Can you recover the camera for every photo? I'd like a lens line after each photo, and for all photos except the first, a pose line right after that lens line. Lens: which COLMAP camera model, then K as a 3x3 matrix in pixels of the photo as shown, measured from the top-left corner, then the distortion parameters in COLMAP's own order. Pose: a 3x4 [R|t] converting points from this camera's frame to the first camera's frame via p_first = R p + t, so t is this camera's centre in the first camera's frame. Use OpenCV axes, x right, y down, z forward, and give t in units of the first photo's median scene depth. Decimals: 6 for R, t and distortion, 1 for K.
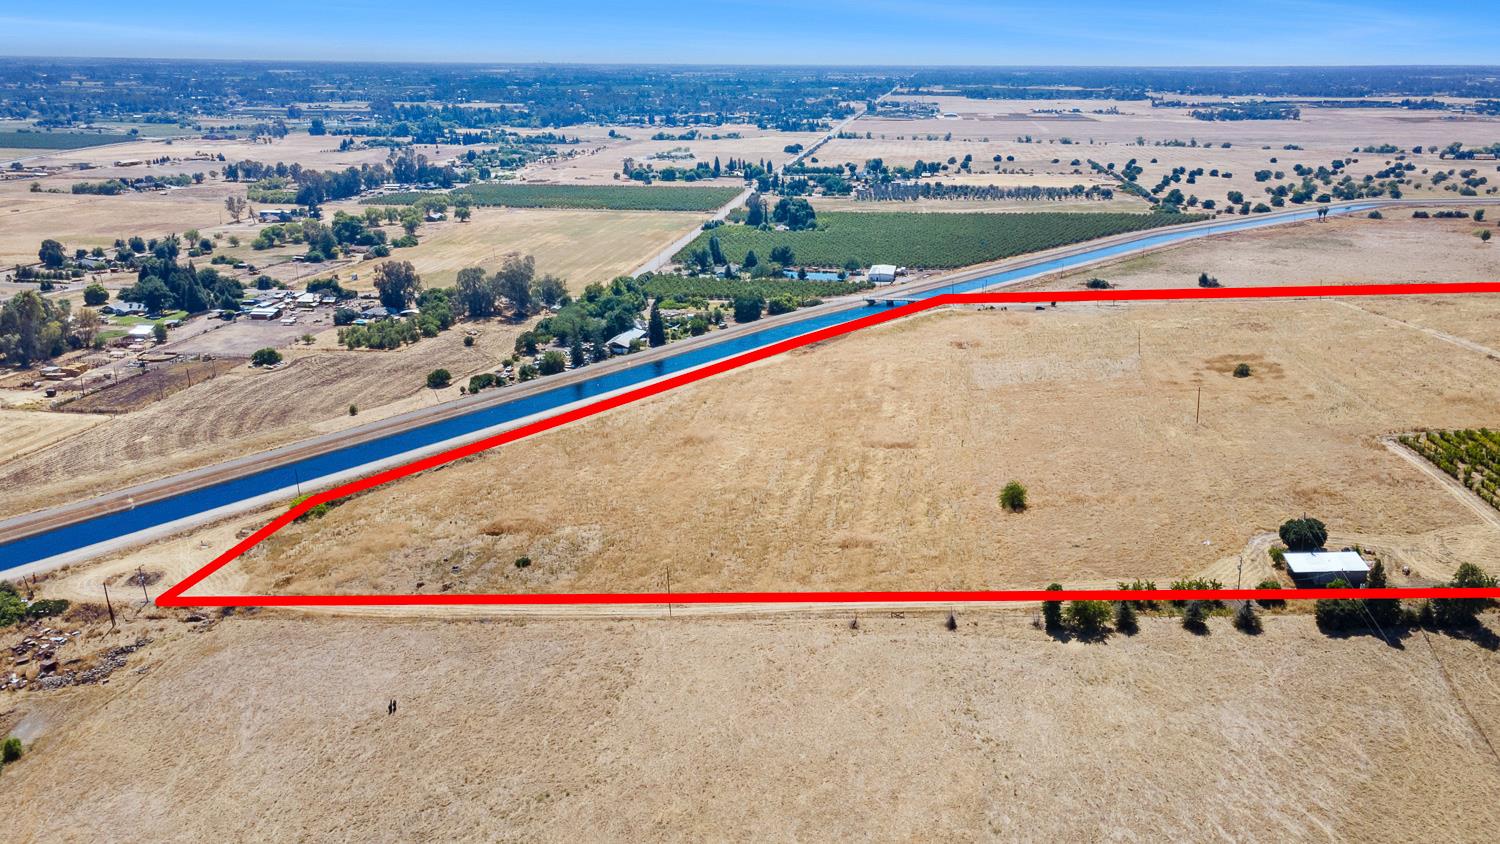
lens RADIAL K [[1098.6, 0, 750.0], [0, 1098.6, 422.0], [0, 0, 1]] dist [0.007526, 0.049490]
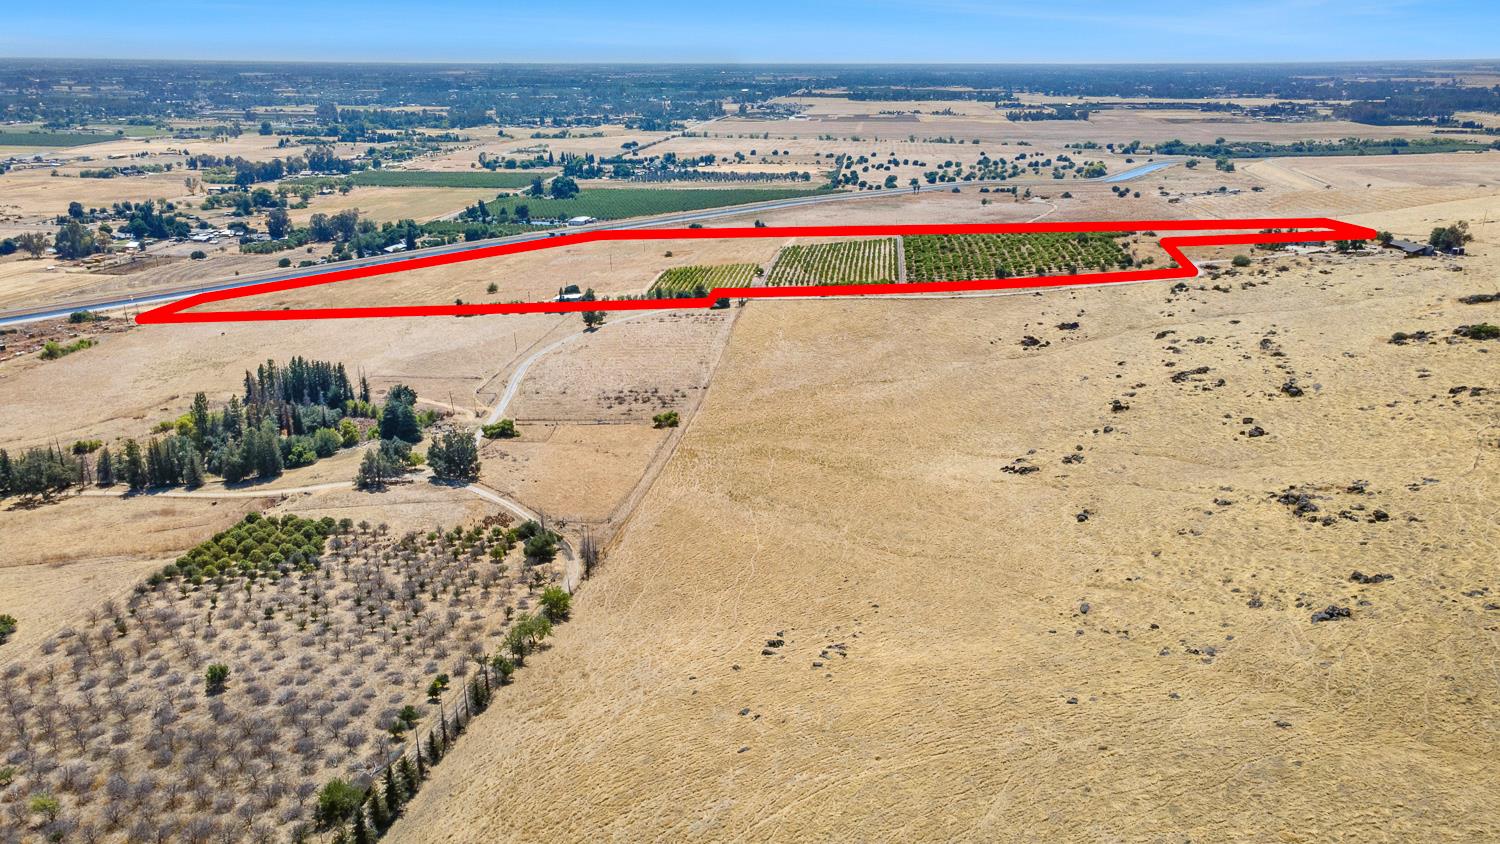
lens RADIAL K [[1098.6, 0, 750.0], [0, 1098.6, 422.0], [0, 0, 1]] dist [0.007526, 0.049490]
pose [[0.999913, -0.005703, 0.011884, 0.196328], [0.005646, 0.999972, 0.004818, 0.089412], [-0.011911, -0.004750, 0.999918, -0.369945]]
